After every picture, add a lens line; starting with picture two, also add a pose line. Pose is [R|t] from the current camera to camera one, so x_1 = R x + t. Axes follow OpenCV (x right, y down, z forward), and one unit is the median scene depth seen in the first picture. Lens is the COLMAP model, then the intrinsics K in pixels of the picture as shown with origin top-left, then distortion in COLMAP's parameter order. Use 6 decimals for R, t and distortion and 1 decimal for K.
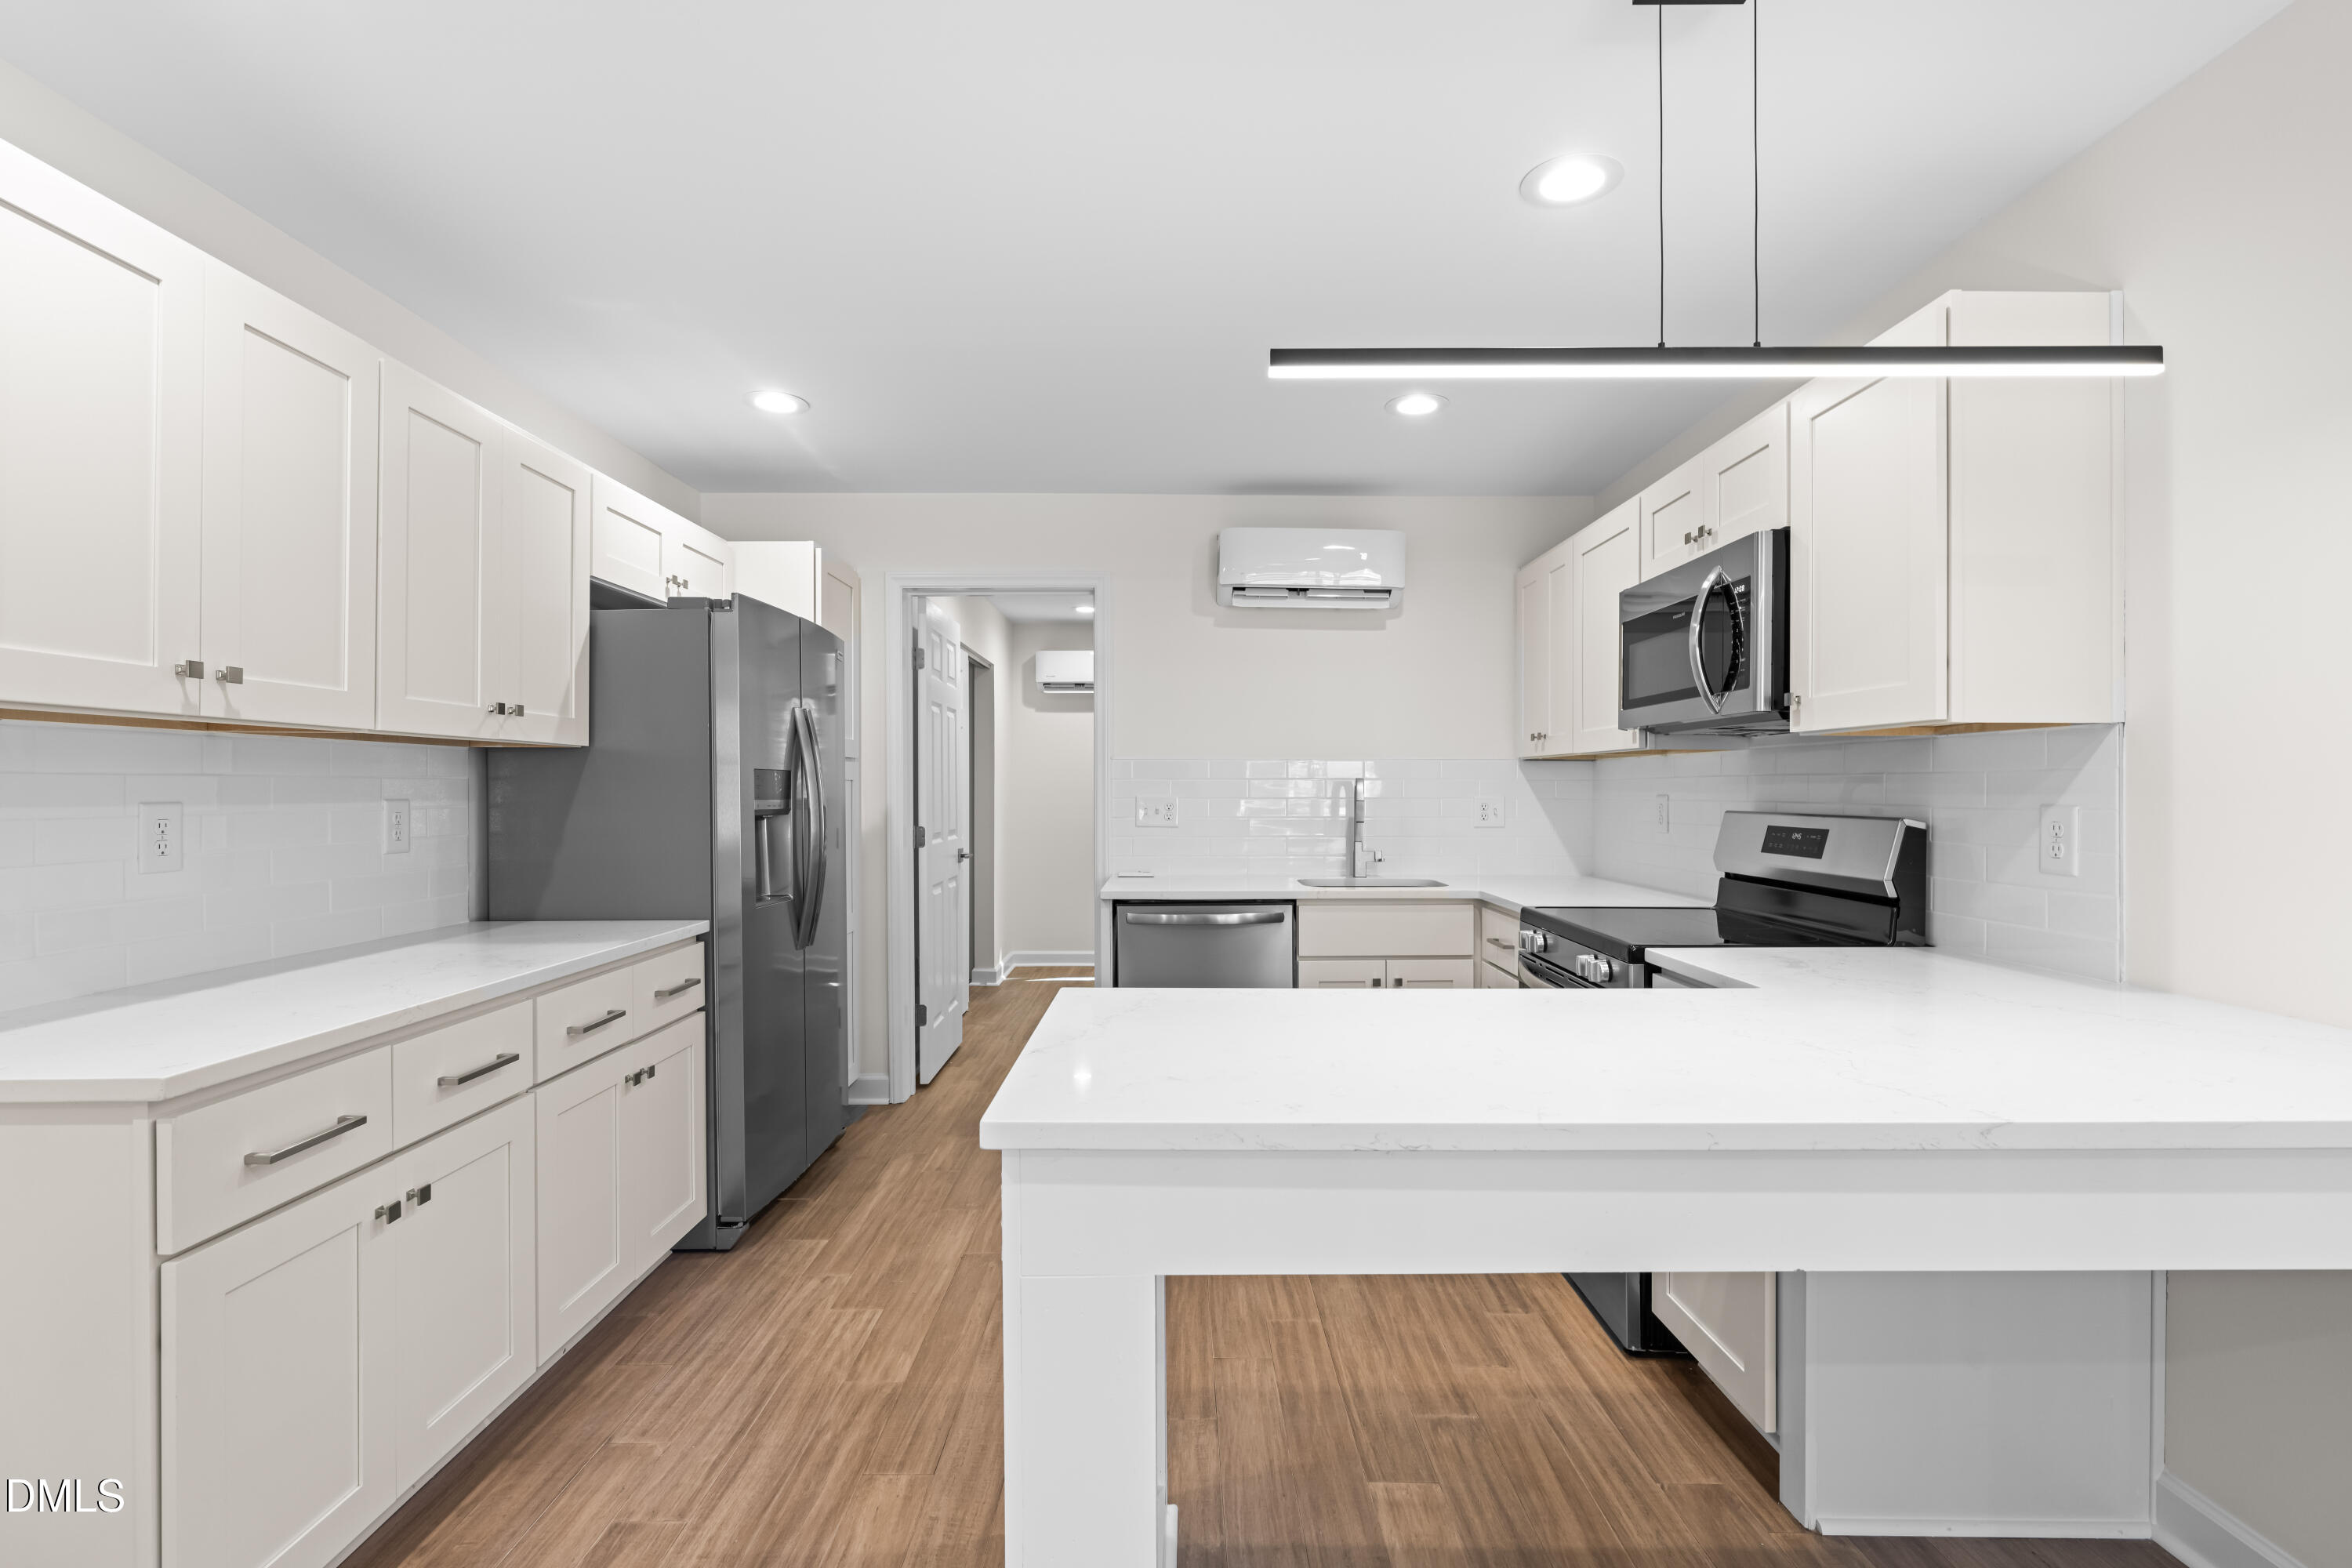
lens RADIAL K [[1068.7, 0, 1184.6], [0, 1068.7, 792.4], [0, 0, 1]] dist [-0.000847, 0.000579]
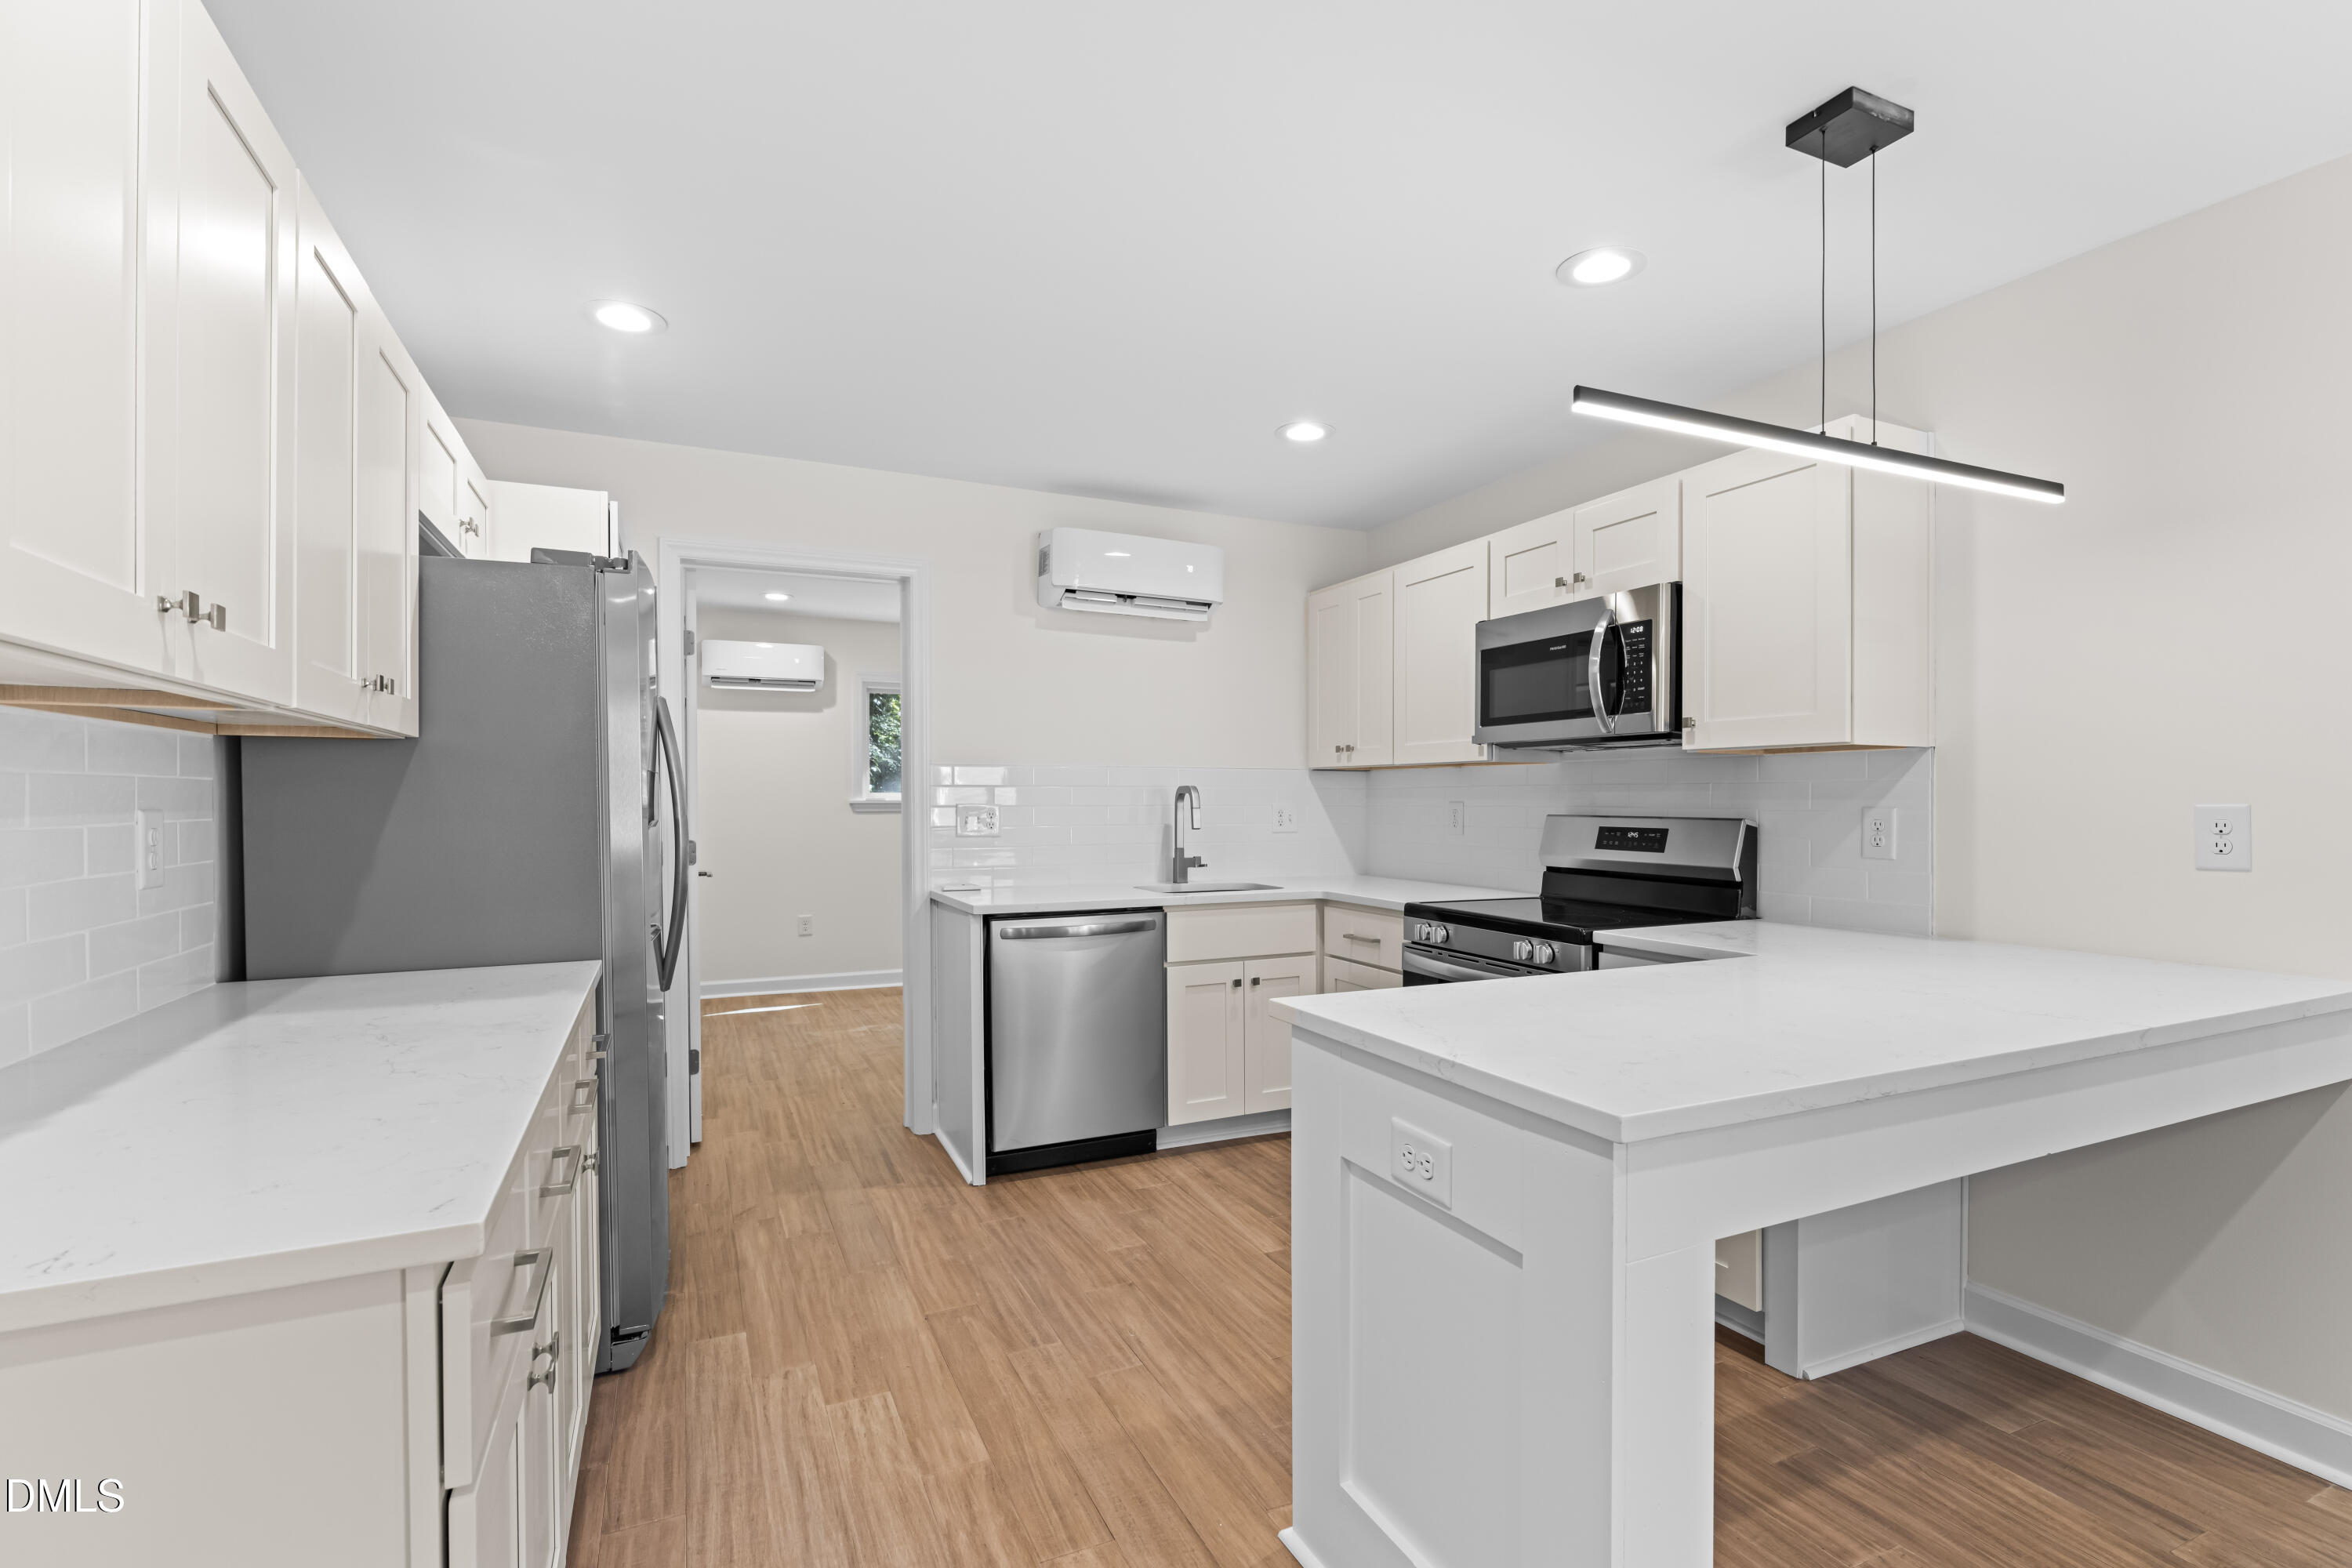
lens RADIAL K [[1077.2, 0, 1182.0], [0, 1077.2, 807.0], [0, 0, 1]] dist [-0.003196, 0.000709]
pose [[0.909134, -0.003500, 0.416489, -0.418816], [0.001488, 0.999986, 0.005157, 0.002421], [-0.416501, -0.004069, 0.909126, 0.101153]]
